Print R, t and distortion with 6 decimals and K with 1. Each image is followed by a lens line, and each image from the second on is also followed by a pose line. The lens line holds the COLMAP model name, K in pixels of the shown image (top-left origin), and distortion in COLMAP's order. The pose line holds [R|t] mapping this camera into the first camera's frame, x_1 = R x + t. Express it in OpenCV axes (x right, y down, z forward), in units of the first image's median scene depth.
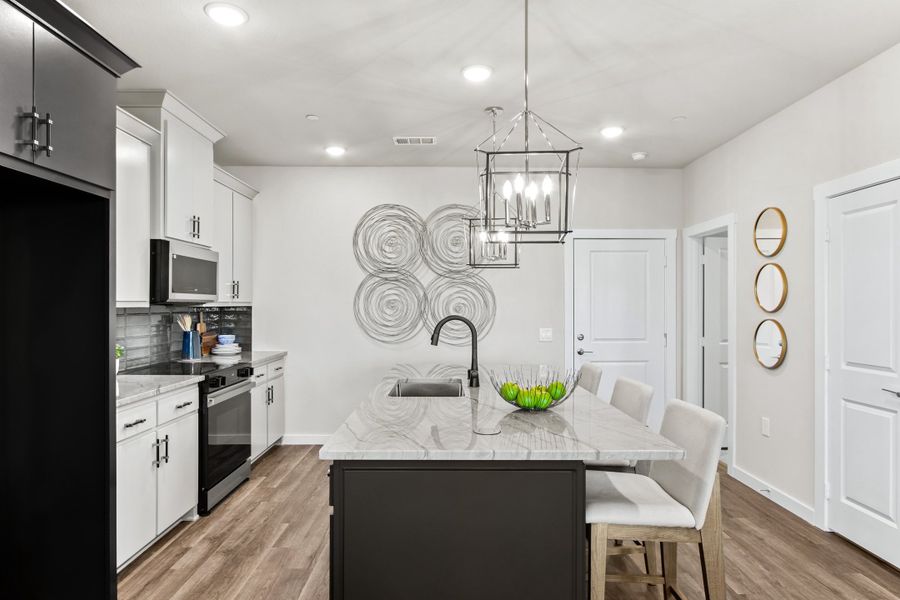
lens RADIAL K [[531.0, 0, 449.1], [0, 531.0, 302.7], [0, 0, 1]] dist [0.002665, 0.002321]
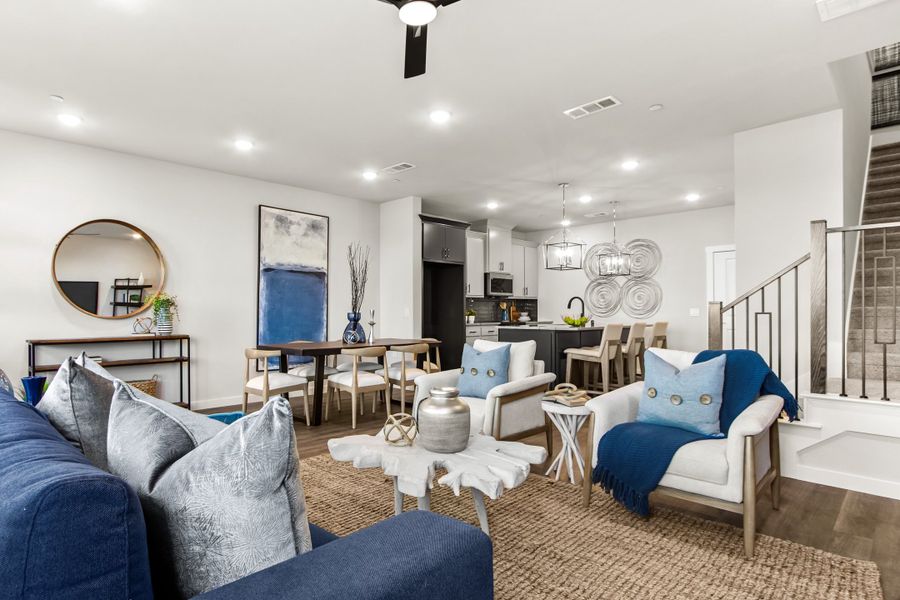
lens RADIAL K [[489.3, 0, 426.0], [0, 489.3, 310.1], [0, 0, 1]] dist [0.003501, 0.000134]
pose [[0.721663, -0.008376, -0.692194, 0.722285], [0.009069, 0.999955, -0.002645, 0.057299], [0.692186, -0.004369, 0.721706, -0.768566]]
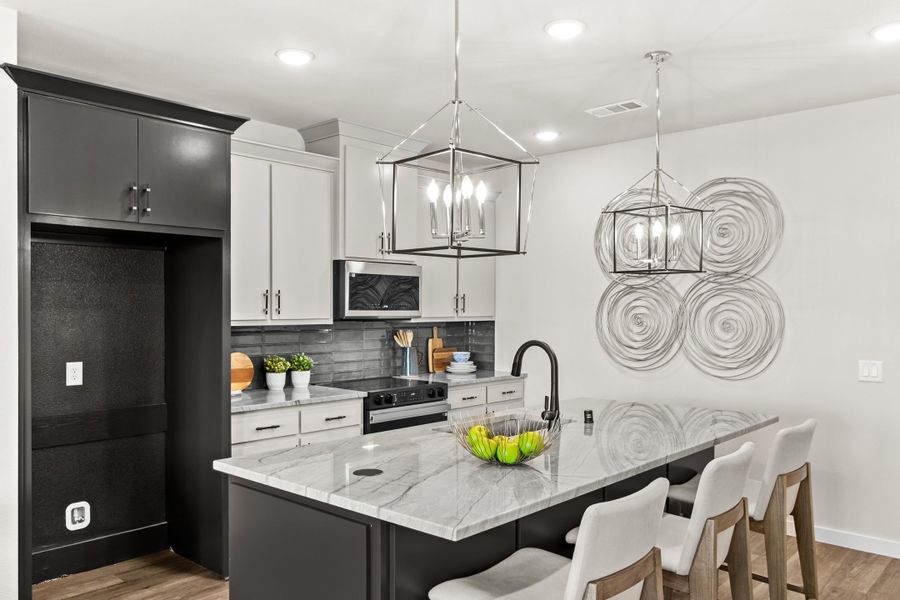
lens RADIAL K [[699.0, 0, 445.8], [0, 699.0, 305.6], [0, 0, 1]] dist [-0.020926, 0.005896]
pose [[0.746529, -0.006463, -0.665321, 0.400336], [0.004530, 0.999979, -0.004631, -0.015681], [0.665337, 0.000443, 0.746543, 0.077814]]
